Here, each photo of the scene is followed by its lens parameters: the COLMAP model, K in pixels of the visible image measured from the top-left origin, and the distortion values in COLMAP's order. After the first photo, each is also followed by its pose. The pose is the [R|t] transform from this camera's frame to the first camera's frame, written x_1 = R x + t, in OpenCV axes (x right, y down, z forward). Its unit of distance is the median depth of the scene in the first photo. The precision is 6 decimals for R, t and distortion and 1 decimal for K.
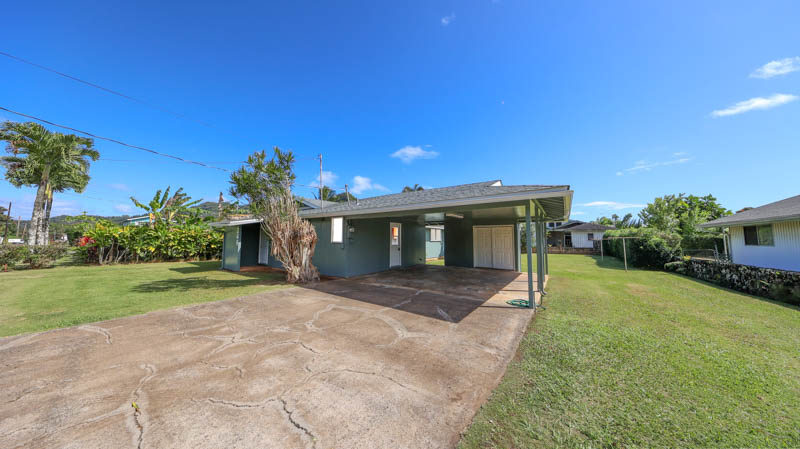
lens RADIAL K [[257.9, 0, 399.9], [0, 257.9, 225.8], [0, 0, 1]] dist [0.001010, -0.000069]
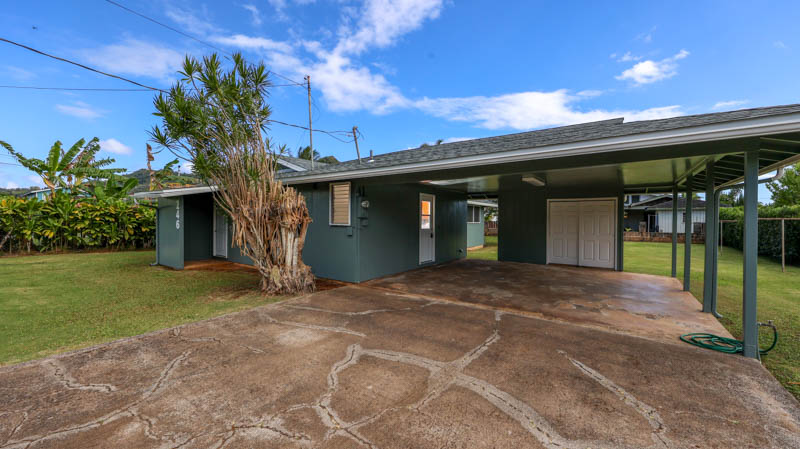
lens RADIAL K [[345.6, 0, 400.2], [0, 345.6, 227.1], [0, 0, 1]] dist [0.004187, 0.000852]
pose [[0.999966, 0.003759, -0.007395, -0.104330], [-0.003219, 0.997415, 0.071790, 0.011911], [0.007645, -0.071764, 0.997392, 0.204815]]
